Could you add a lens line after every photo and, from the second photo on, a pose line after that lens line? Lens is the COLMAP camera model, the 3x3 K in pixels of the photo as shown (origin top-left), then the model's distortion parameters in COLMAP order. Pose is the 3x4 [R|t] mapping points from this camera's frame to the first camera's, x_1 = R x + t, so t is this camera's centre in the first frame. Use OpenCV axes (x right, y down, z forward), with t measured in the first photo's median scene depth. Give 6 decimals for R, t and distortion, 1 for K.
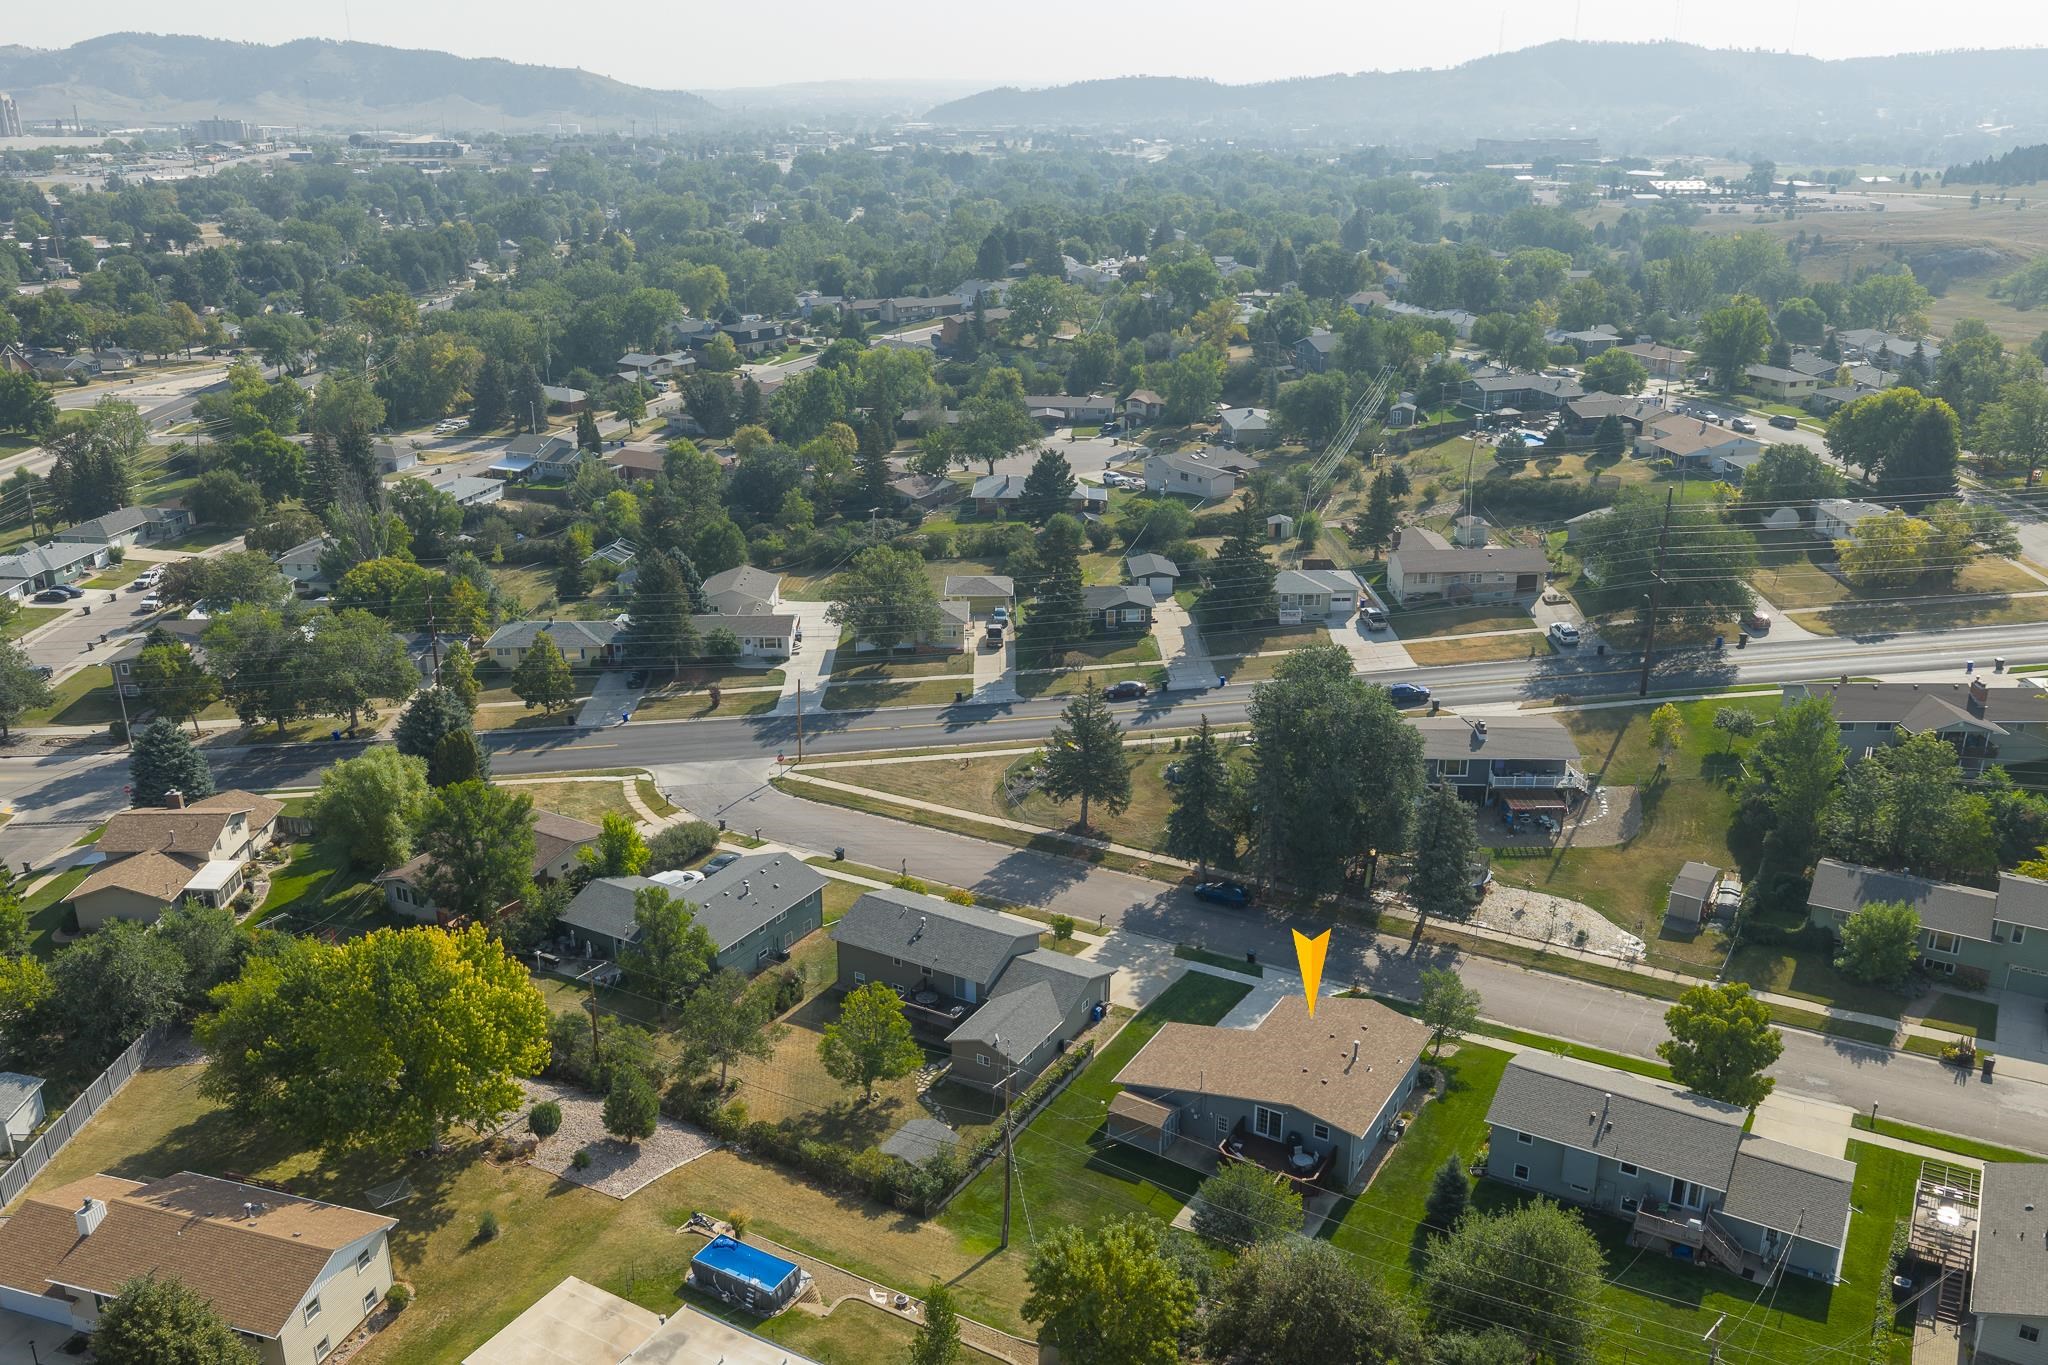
lens RADIAL K [[1706.3, 0, 1016.7], [0, 1706.3, 683.5], [0, 0, 1]] dist [0.002912, -0.001696]
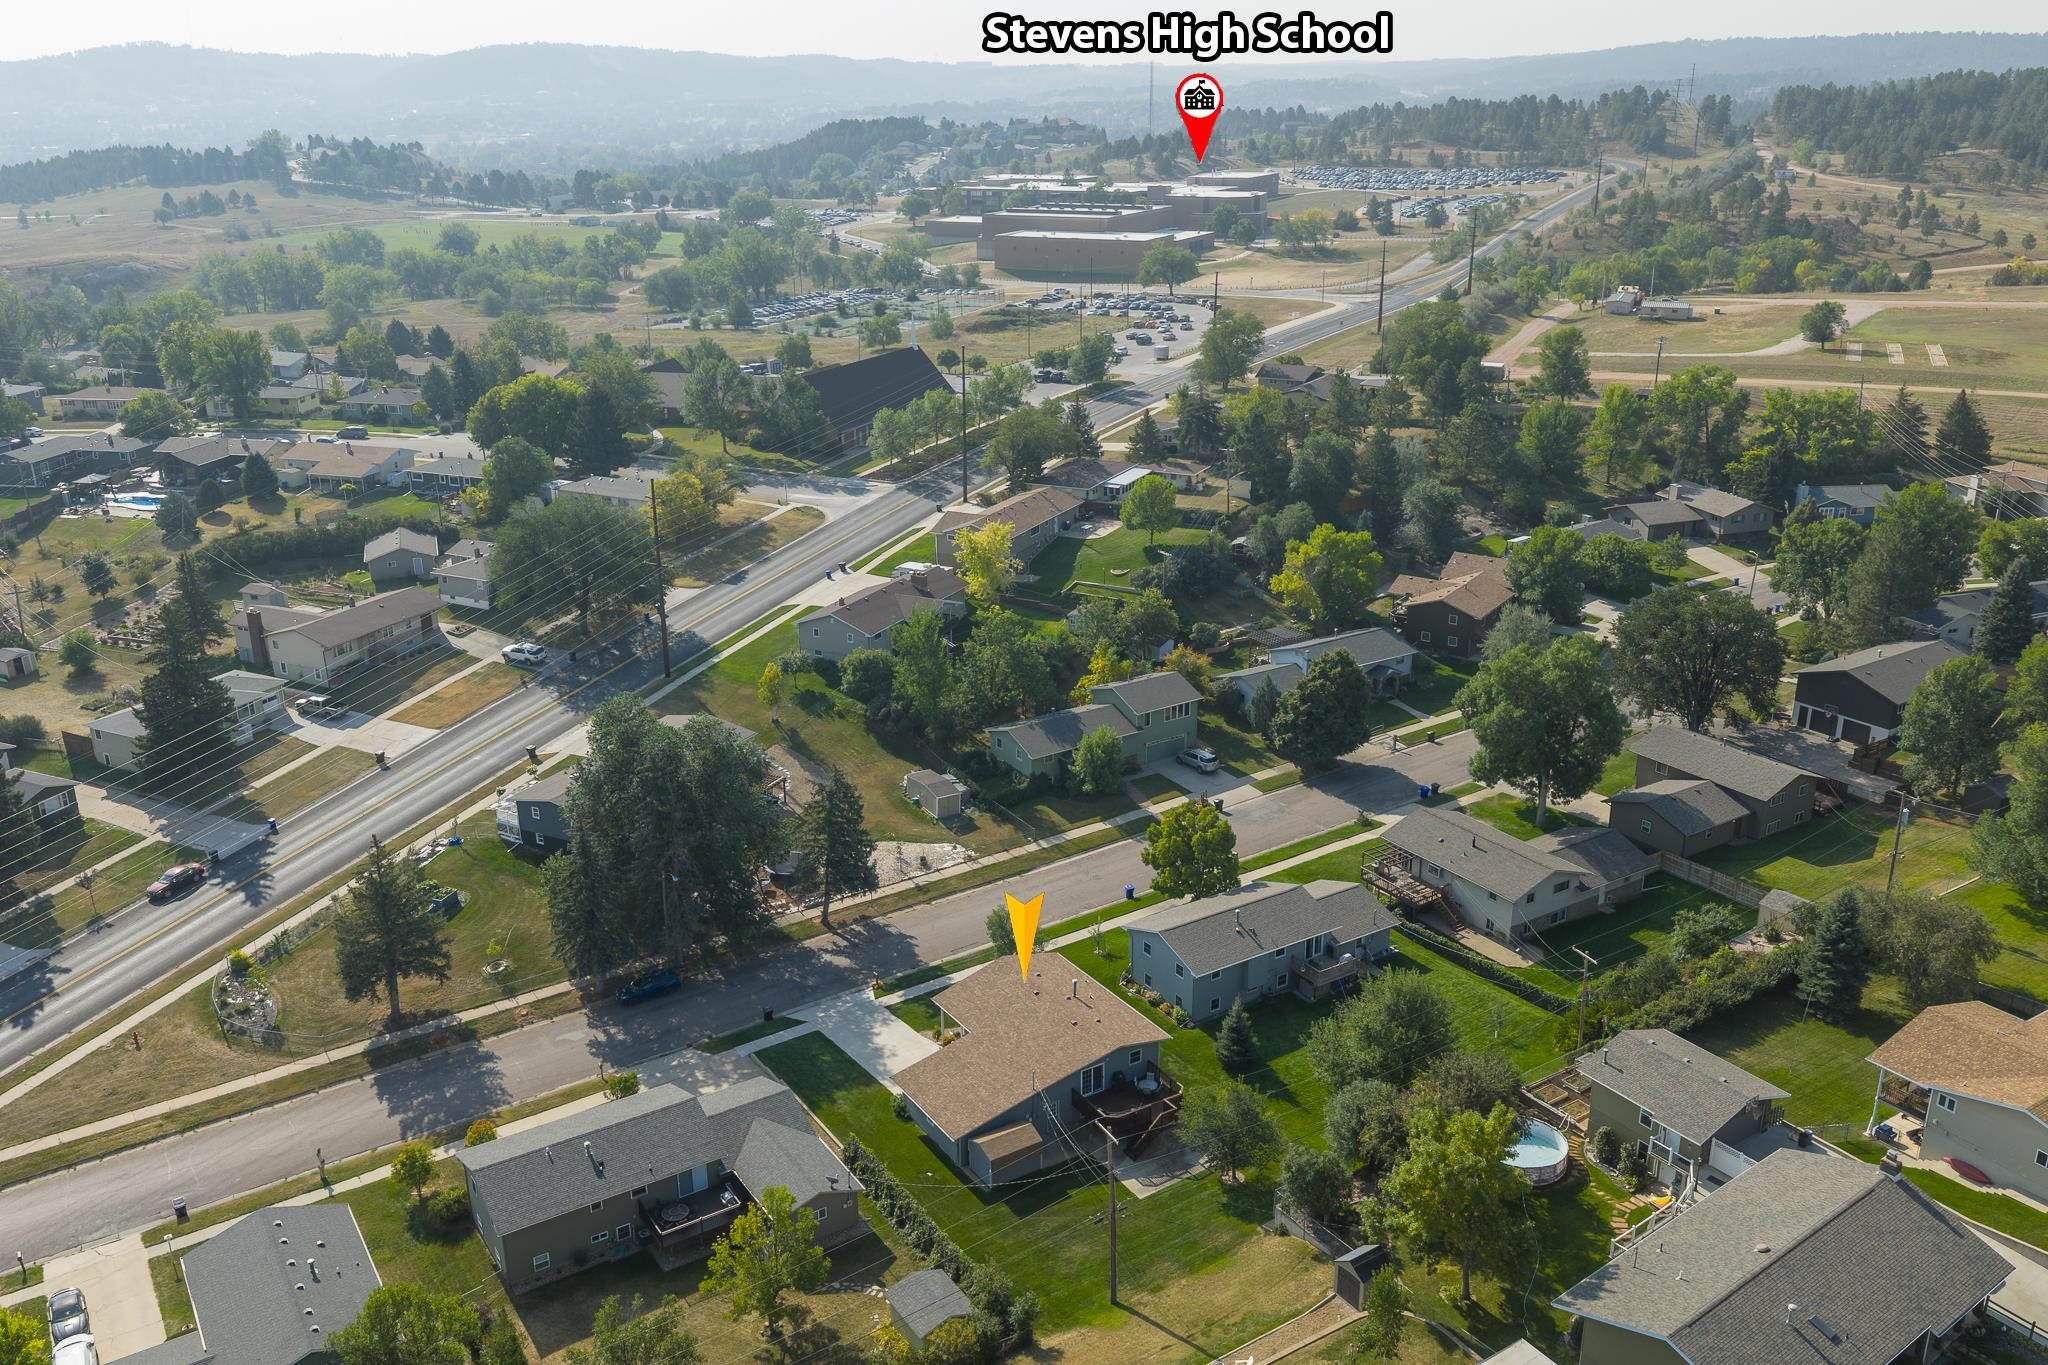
lens RADIAL K [[1706.3, 0, 1016.7], [0, 1706.3, 683.5], [0, 0, 1]] dist [0.002912, -0.001696]
pose [[0.438734, -0.297326, 0.848003, -0.459351], [0.306079, 0.936693, 0.170065, -0.109083], [-0.844883, 0.184943, 0.501965, 0.310224]]
